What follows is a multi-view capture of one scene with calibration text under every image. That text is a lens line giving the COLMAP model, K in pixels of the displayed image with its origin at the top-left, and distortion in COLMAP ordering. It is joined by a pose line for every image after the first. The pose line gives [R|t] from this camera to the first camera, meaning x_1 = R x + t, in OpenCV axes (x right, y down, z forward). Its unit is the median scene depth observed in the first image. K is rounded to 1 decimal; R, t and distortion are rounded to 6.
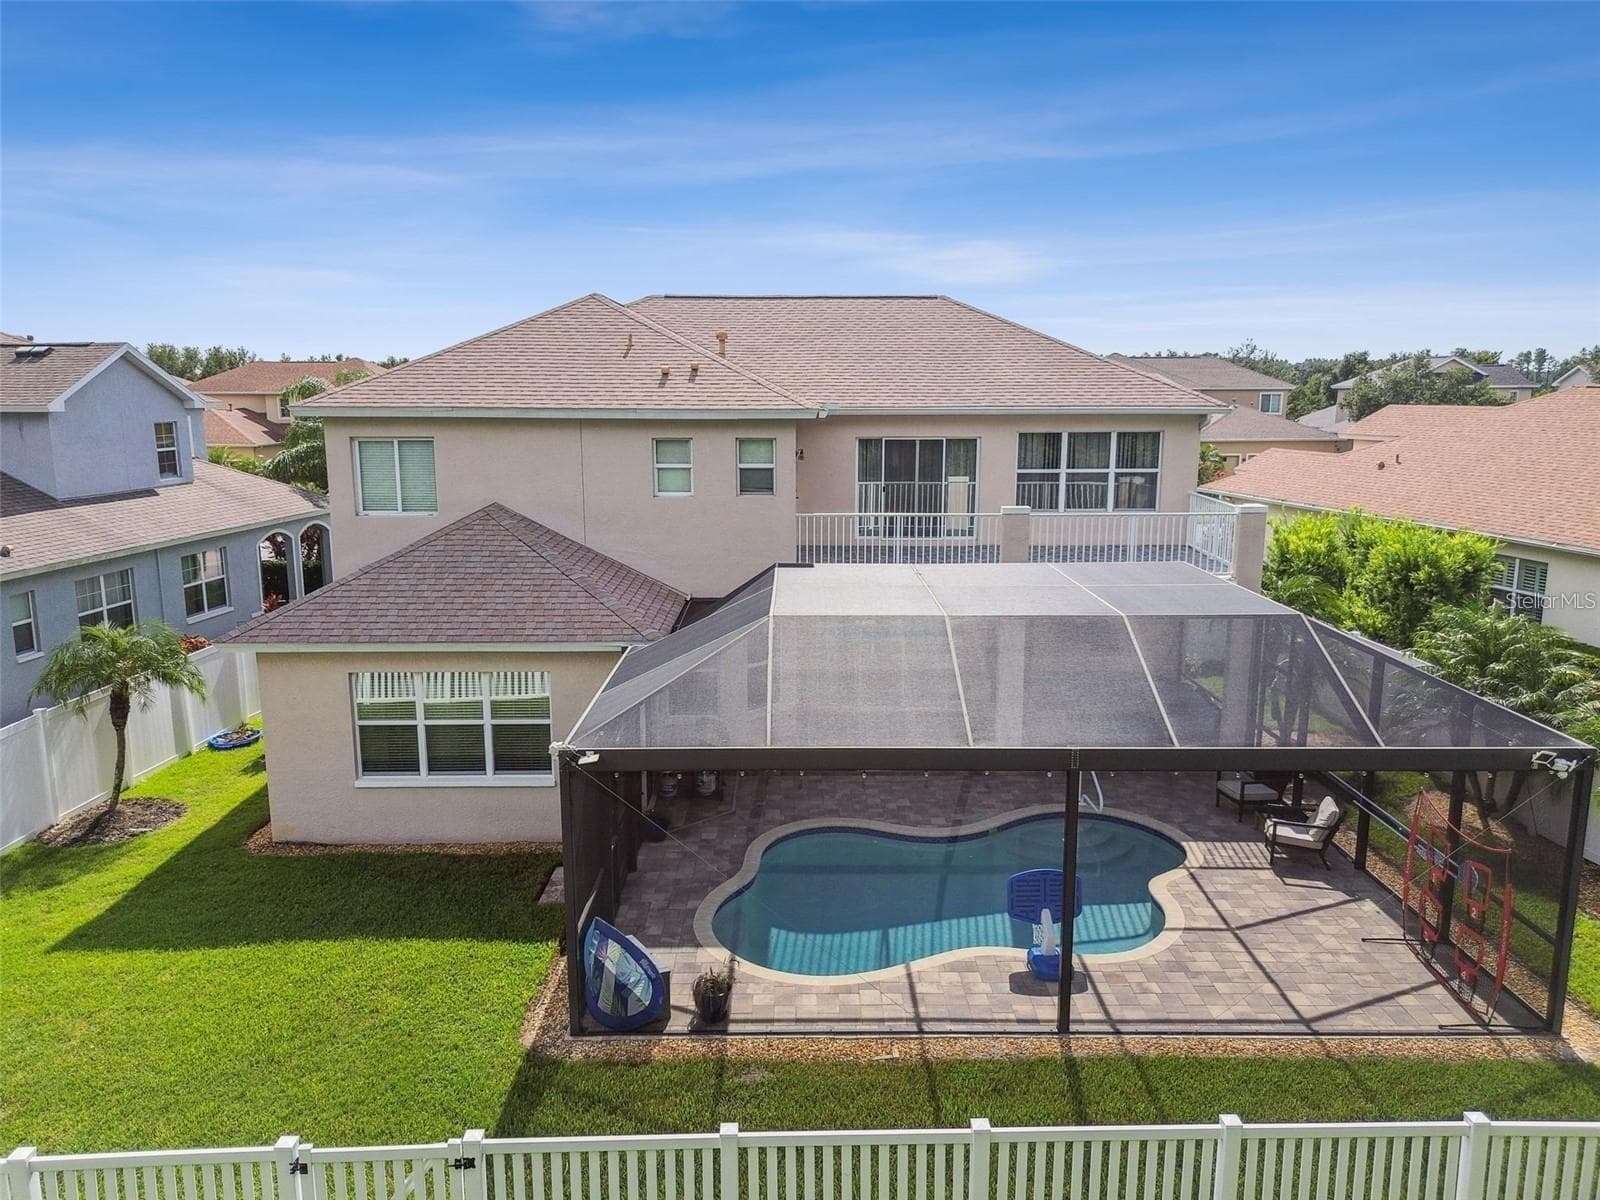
lens RADIAL K [[1130.9, 0, 794.1], [0, 1130.9, 607.0], [0, 0, 1]] dist [0.096216, -0.118628]
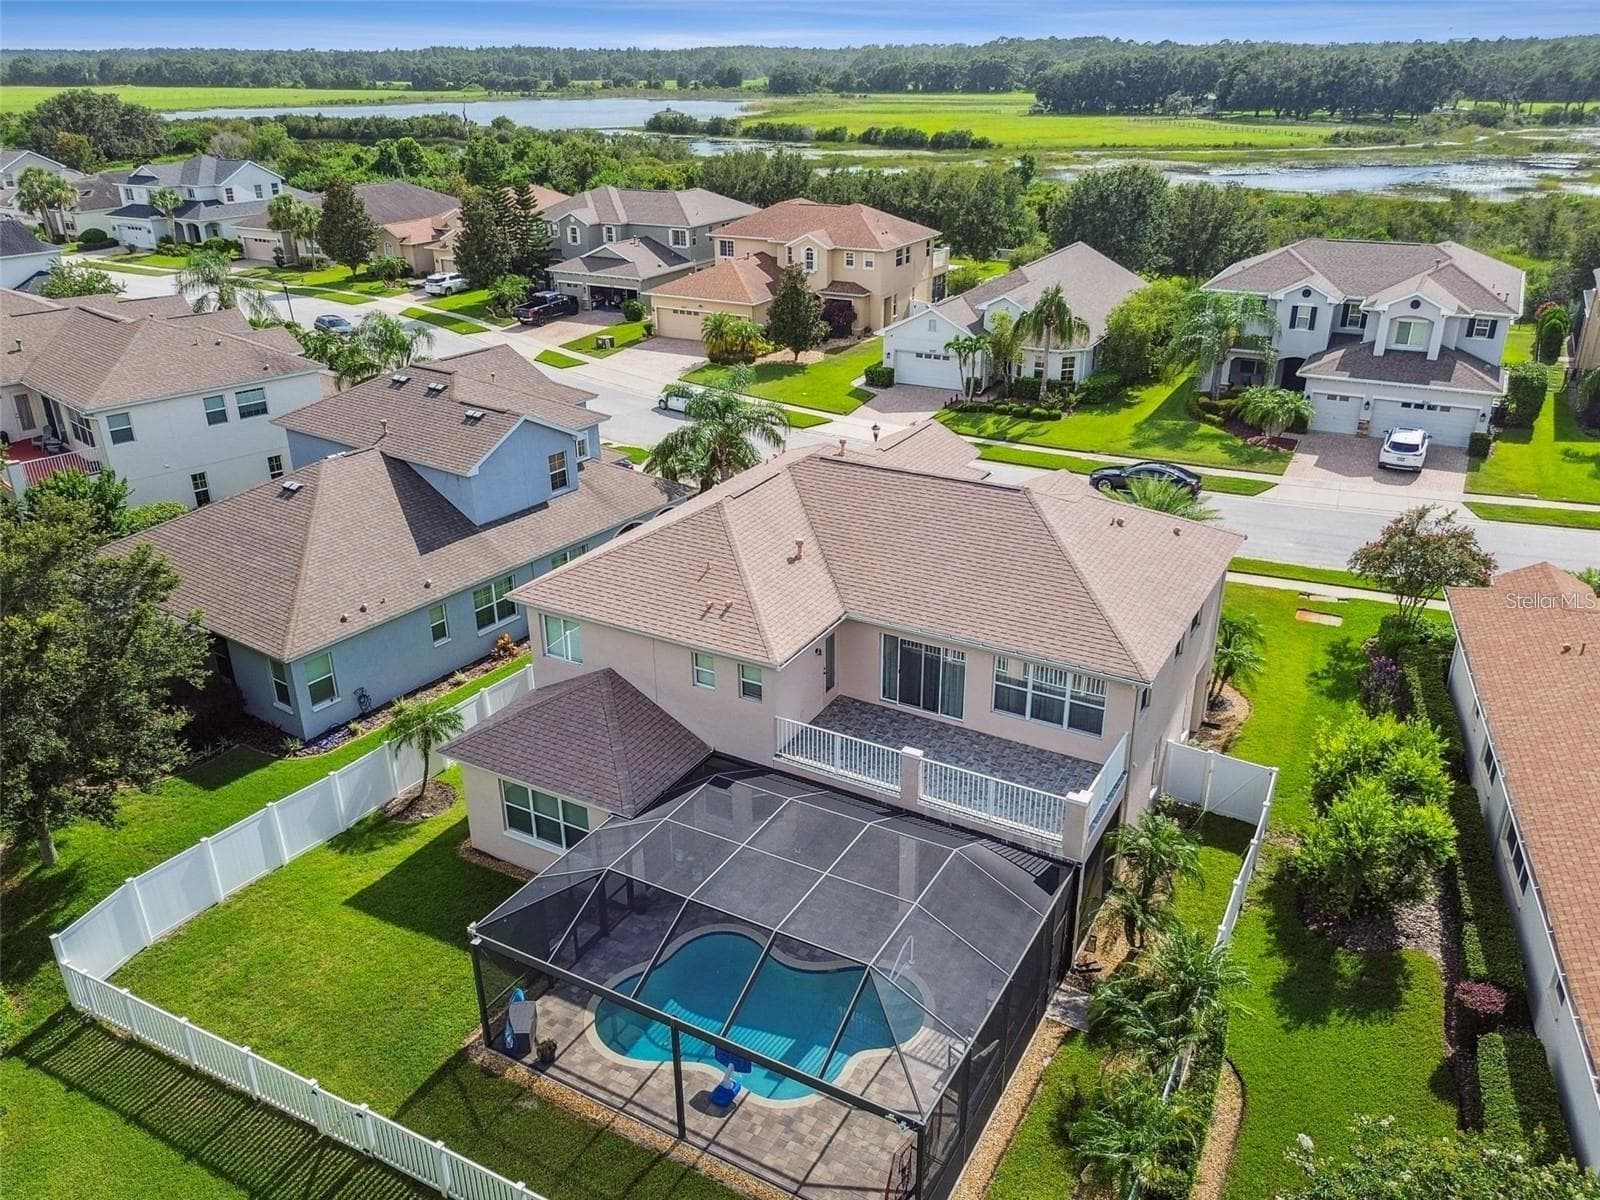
lens RADIAL K [[1210.4, 0, 793.8], [0, 1210.4, 595.9], [0, 0, 1]] dist [0.093470, -0.112097]
pose [[0.865144, 0.196051, -0.461616, 0.964395], [-0.081542, 0.963168, 0.256239, -0.858247], [0.494850, -0.184042, 0.849266, -0.391629]]
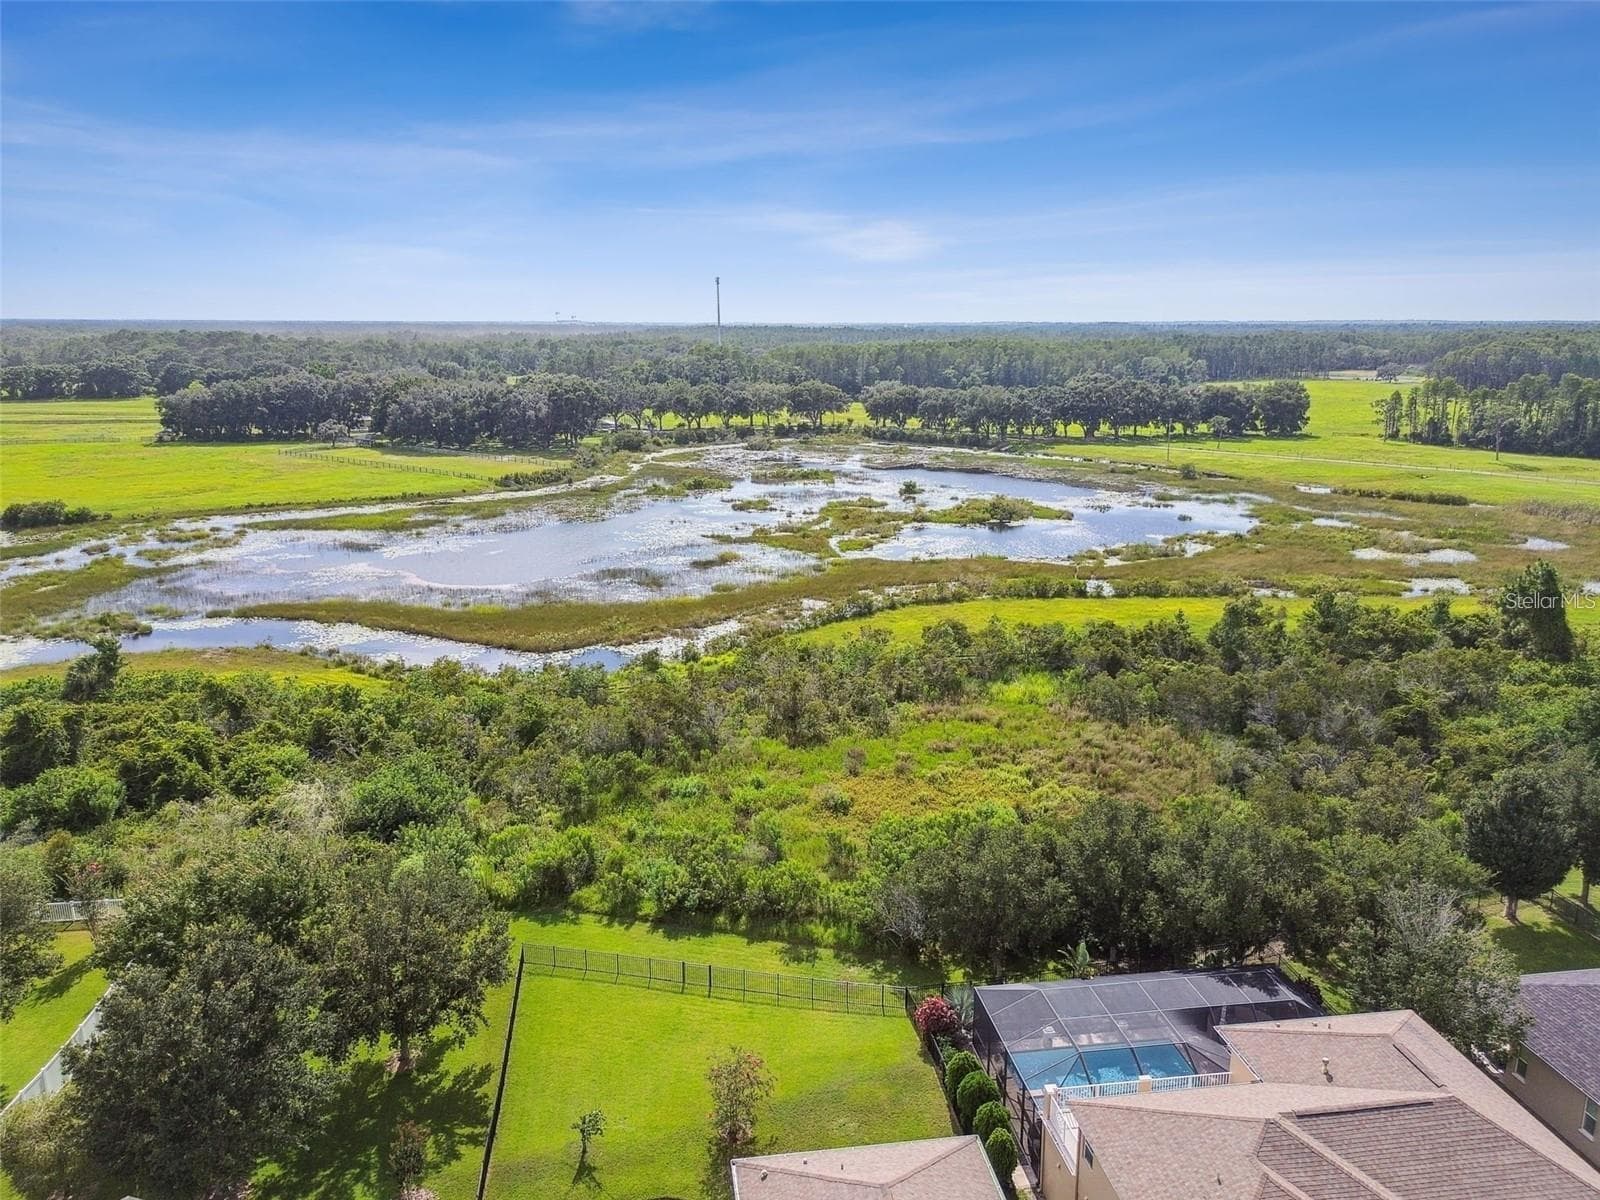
lens RADIAL K [[1130.9, 0, 794.1], [0, 1130.9, 607.0], [0, 0, 1]] dist [0.096216, -0.118628]
pose [[0.991863, -0.032928, 0.122974, 0.224335], [0.024093, 0.997066, 0.072651, -2.587762], [-0.125006, -0.069097, 0.989747, 3.238002]]
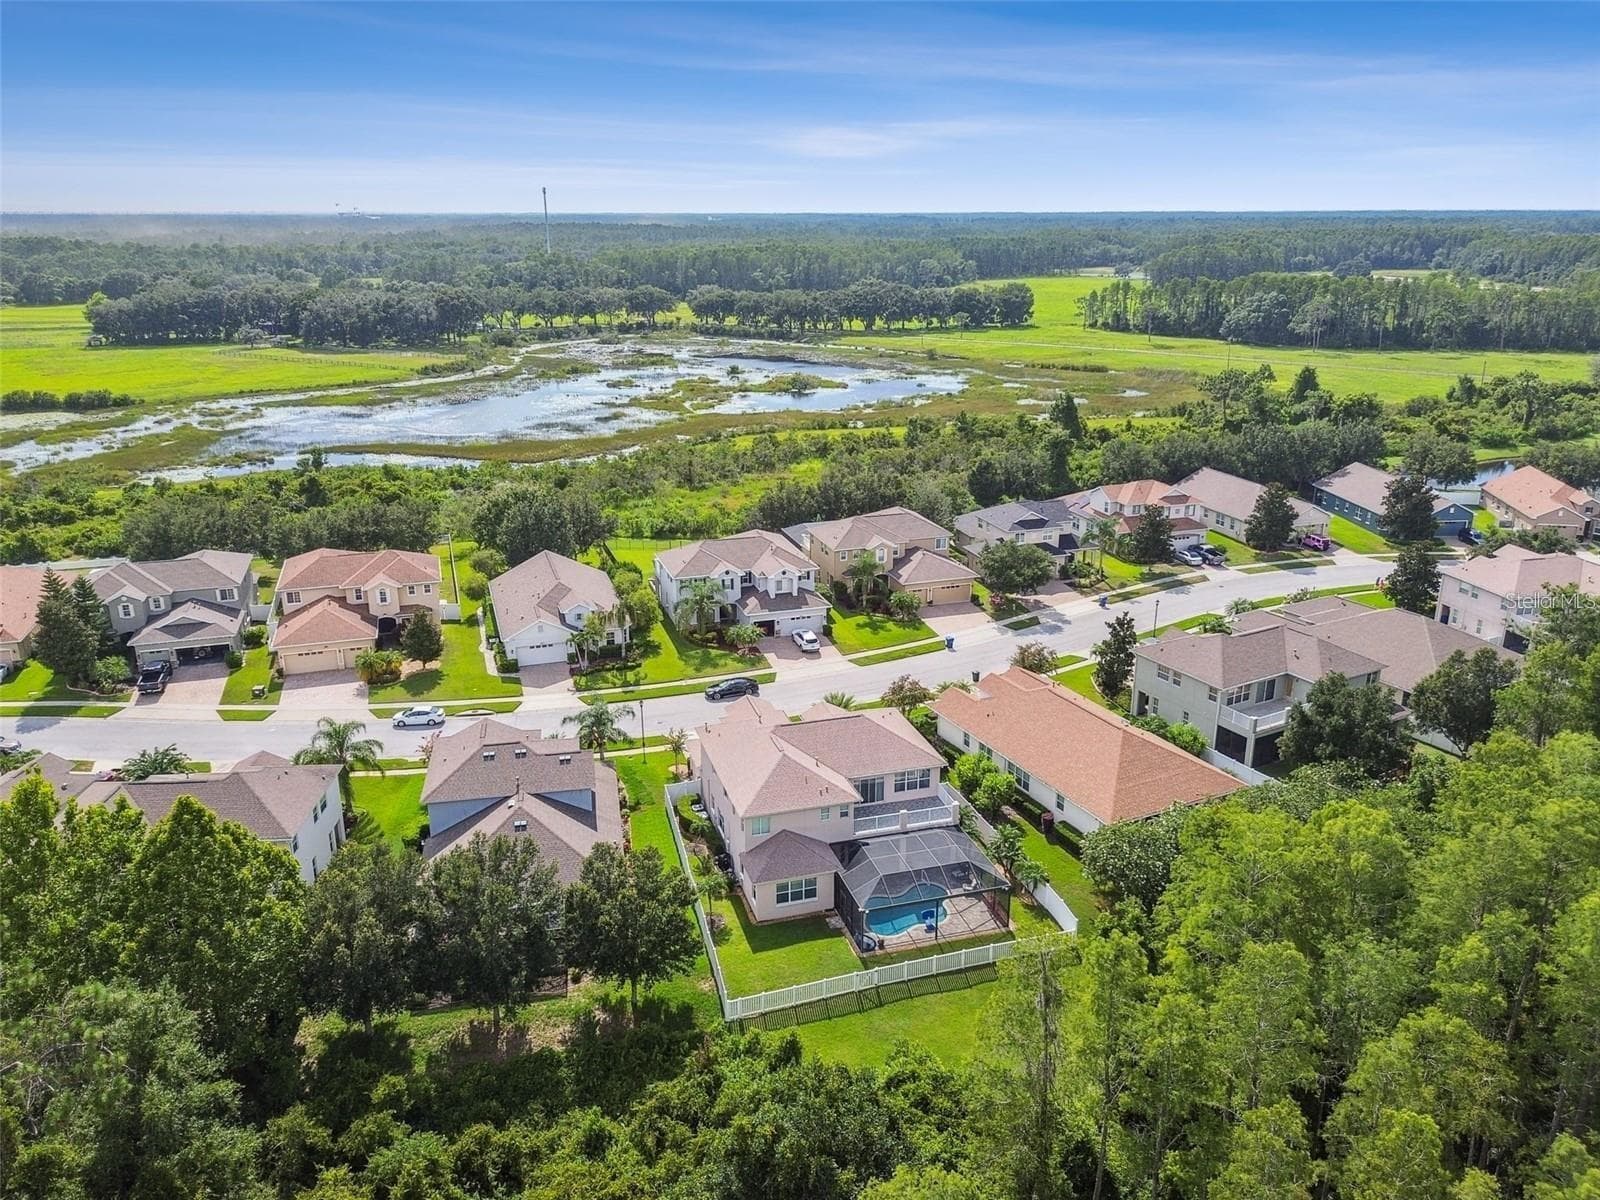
lens RADIAL K [[1210.4, 0, 793.8], [0, 1210.4, 595.9], [0, 0, 1]] dist [0.093470, -0.112097]
pose [[0.957809, -0.091367, 0.272497, -1.772385], [0.053812, 0.988367, 0.142248, -2.030564], [-0.282323, -0.121583, 0.951583, -4.017299]]
